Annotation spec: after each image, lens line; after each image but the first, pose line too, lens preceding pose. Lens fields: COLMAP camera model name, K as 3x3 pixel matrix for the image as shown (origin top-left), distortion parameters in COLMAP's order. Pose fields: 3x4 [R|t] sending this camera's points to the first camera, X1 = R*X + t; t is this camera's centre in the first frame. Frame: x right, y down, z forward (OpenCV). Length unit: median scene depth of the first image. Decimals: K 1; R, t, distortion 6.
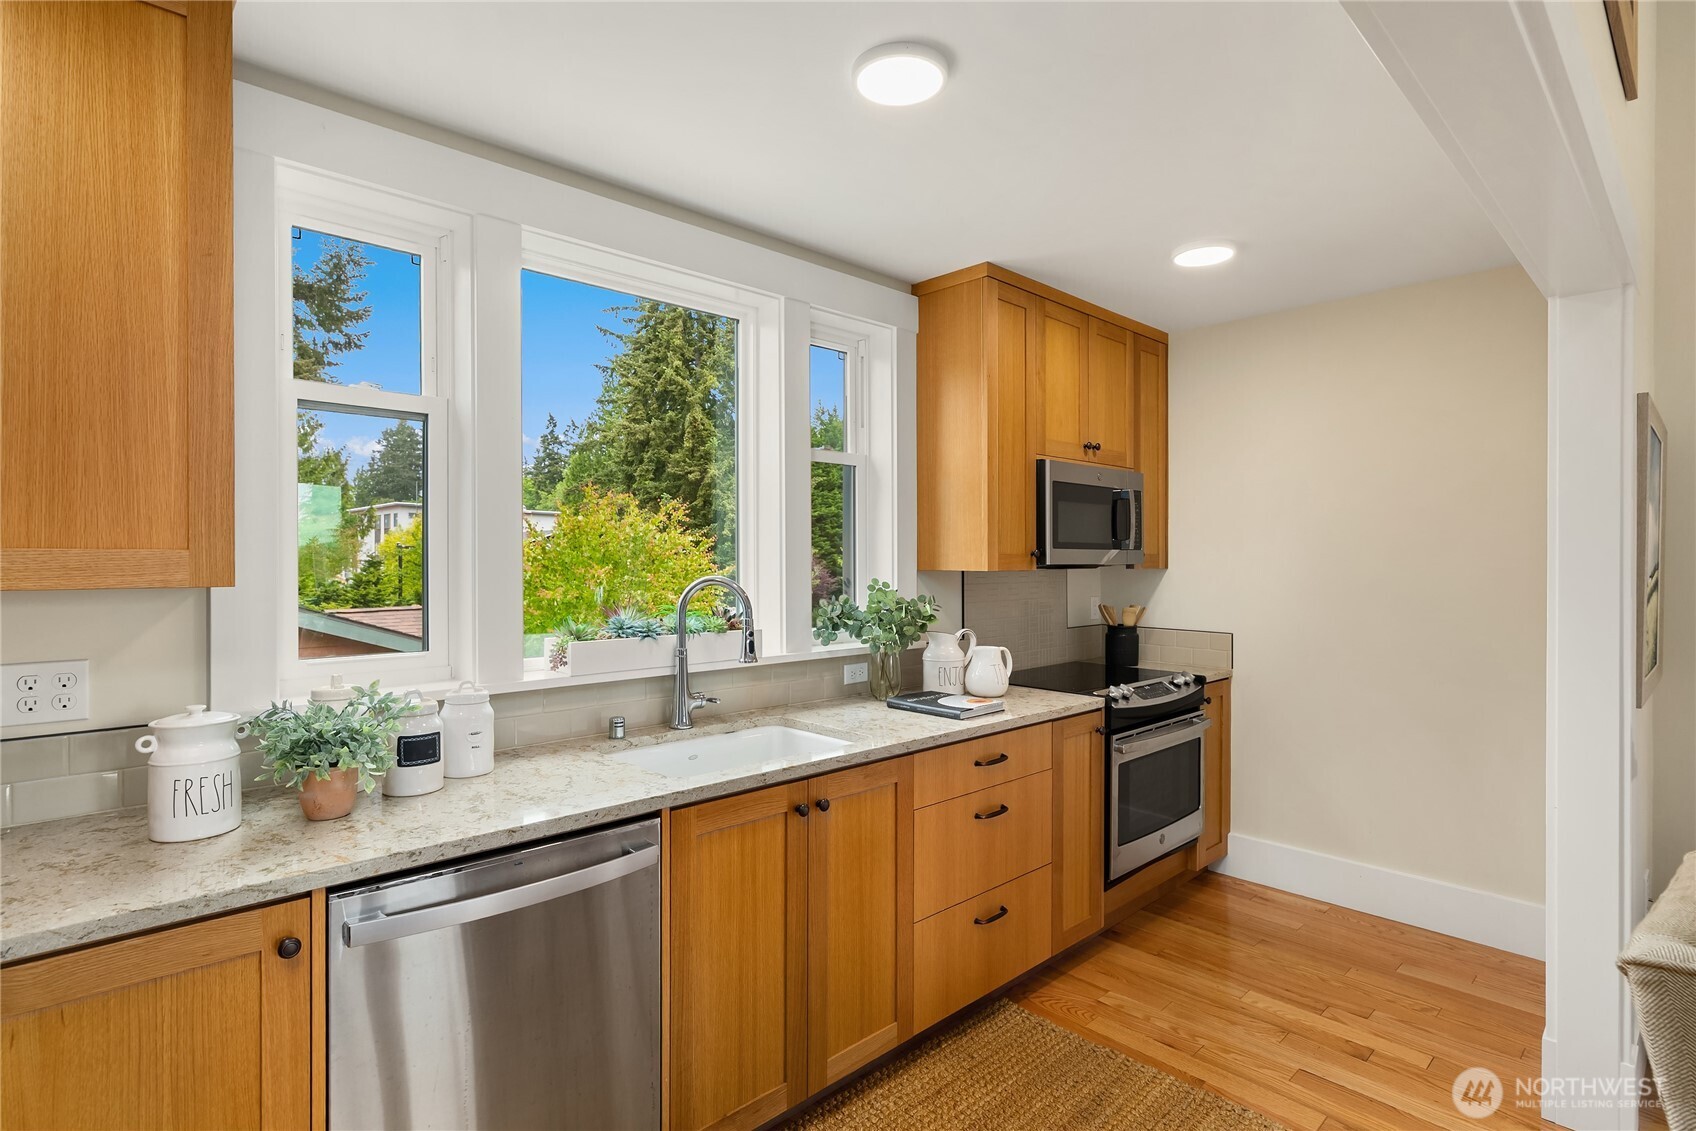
lens RADIAL K [[849.8, 0, 838.8], [0, 849.8, 559.2], [0, 0, 1]] dist [0.005240, -0.001103]
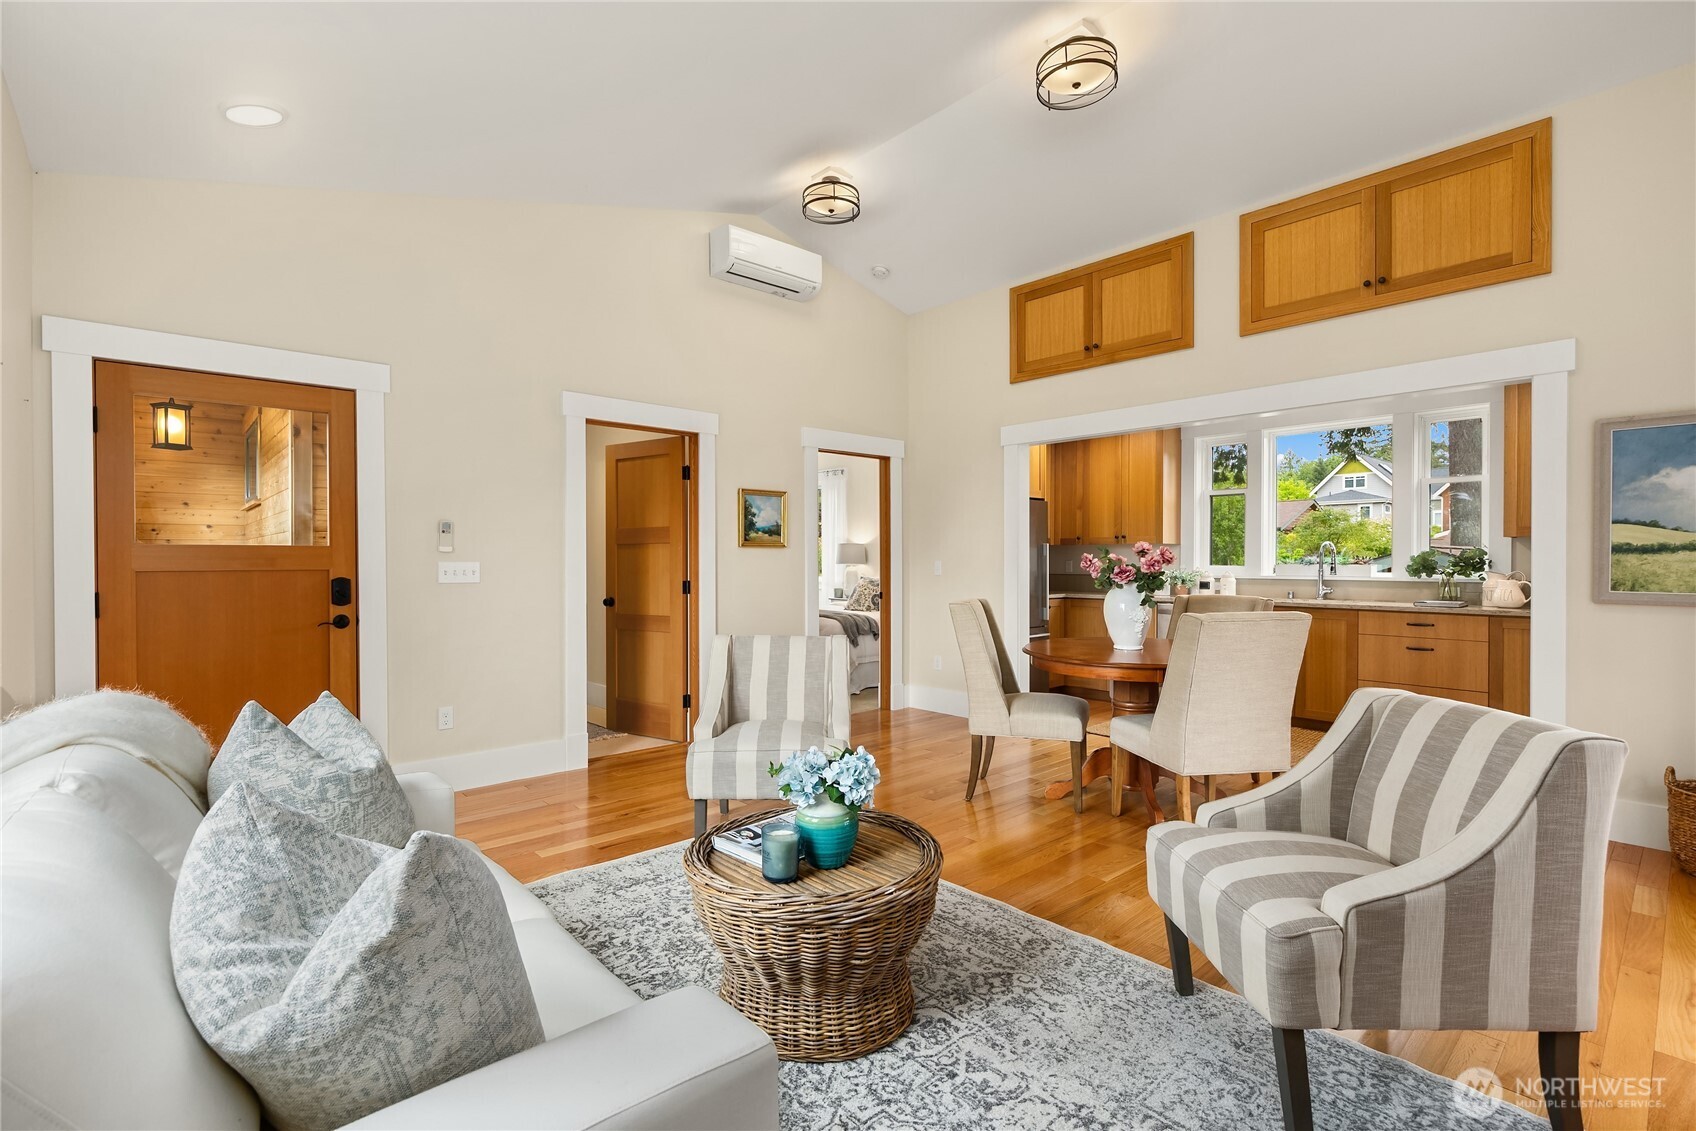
lens RADIAL K [[777.7, 0, 840.5], [0, 777.7, 569.9], [0, 0, 1]] dist [0.004303, 0.000745]
pose [[-0.014616, 0.009748, -0.999846, 2.241164], [-0.004087, 0.999944, 0.009809, 0.087366], [0.999885, 0.004230, -0.014575, -0.448727]]
